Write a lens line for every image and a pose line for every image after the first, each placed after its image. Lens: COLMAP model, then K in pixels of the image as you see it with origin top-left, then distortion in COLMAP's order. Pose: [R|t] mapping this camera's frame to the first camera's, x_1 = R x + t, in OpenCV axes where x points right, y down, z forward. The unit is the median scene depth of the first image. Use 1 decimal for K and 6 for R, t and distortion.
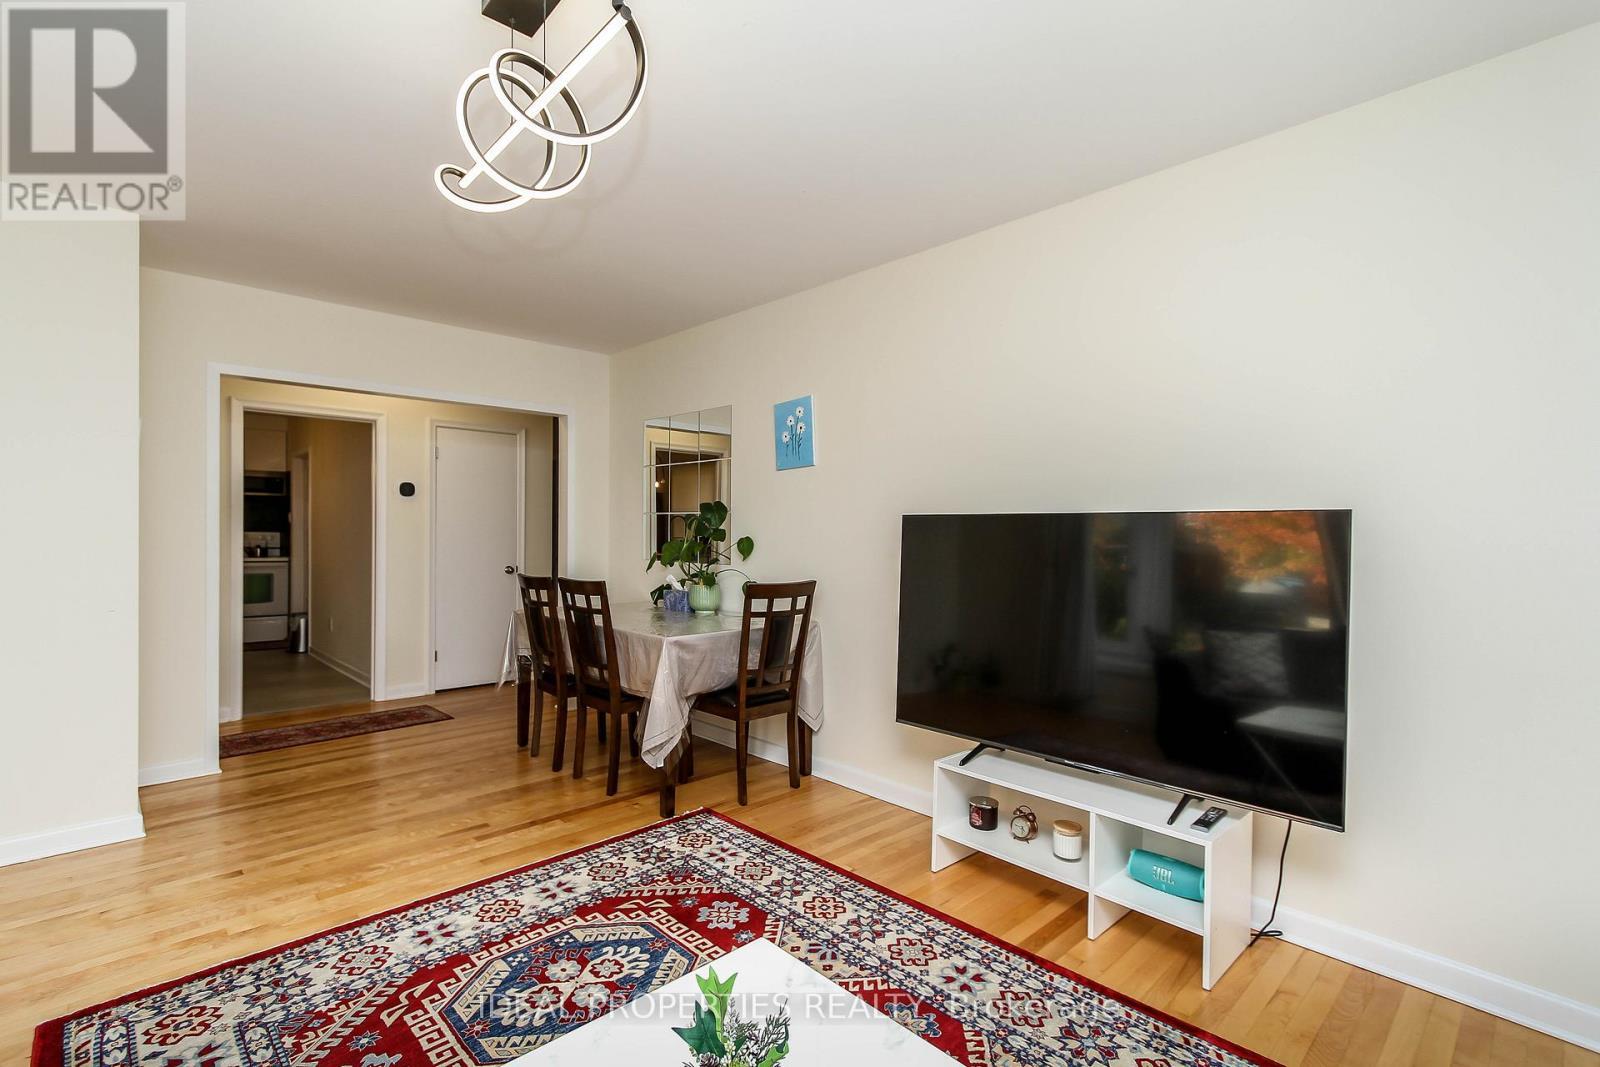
lens RADIAL K [[731.5, 0, 798.8], [0, 731.5, 534.1], [0, 0, 1]] dist [-0.001180, 0.000975]
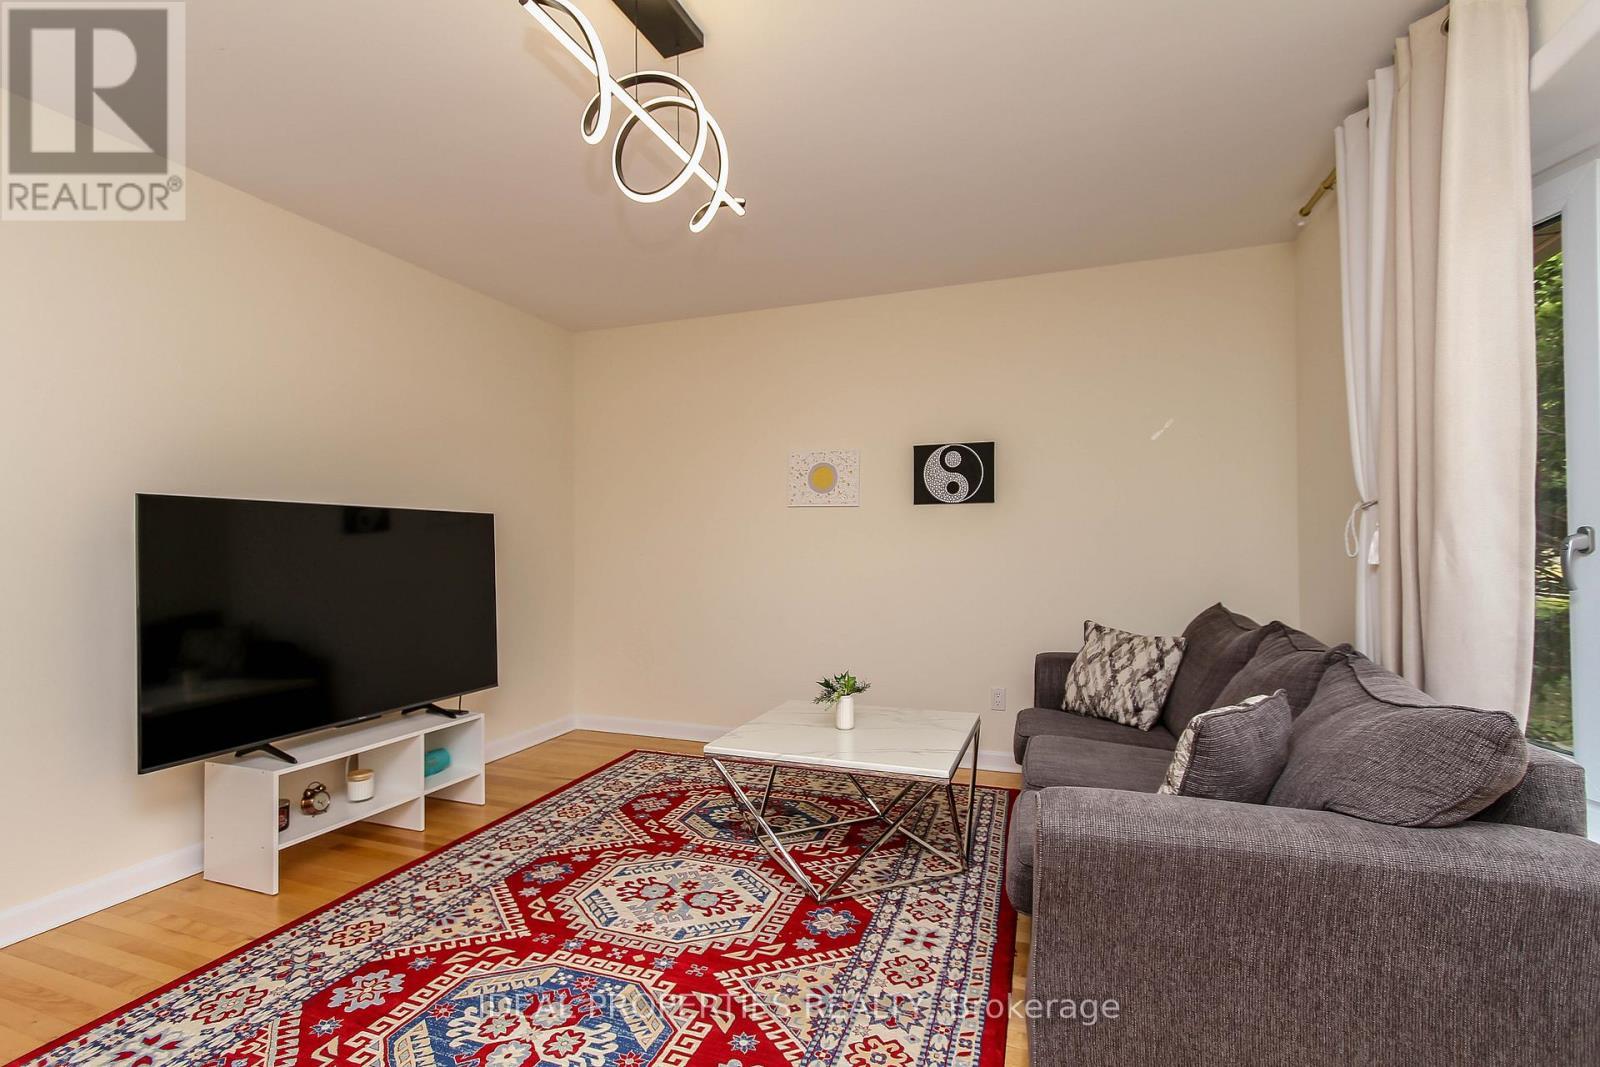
lens RADIAL K [[731.5, 0, 798.9], [0, 731.5, 545.3], [0, 0, 1]] dist [-0.001180, 0.000975]
pose [[-0.454731, -0.005830, 0.890610, -1.029271], [-0.003307, 0.999983, 0.004857, 0.028339], [-0.890623, -0.000737, -0.454743, 0.945728]]
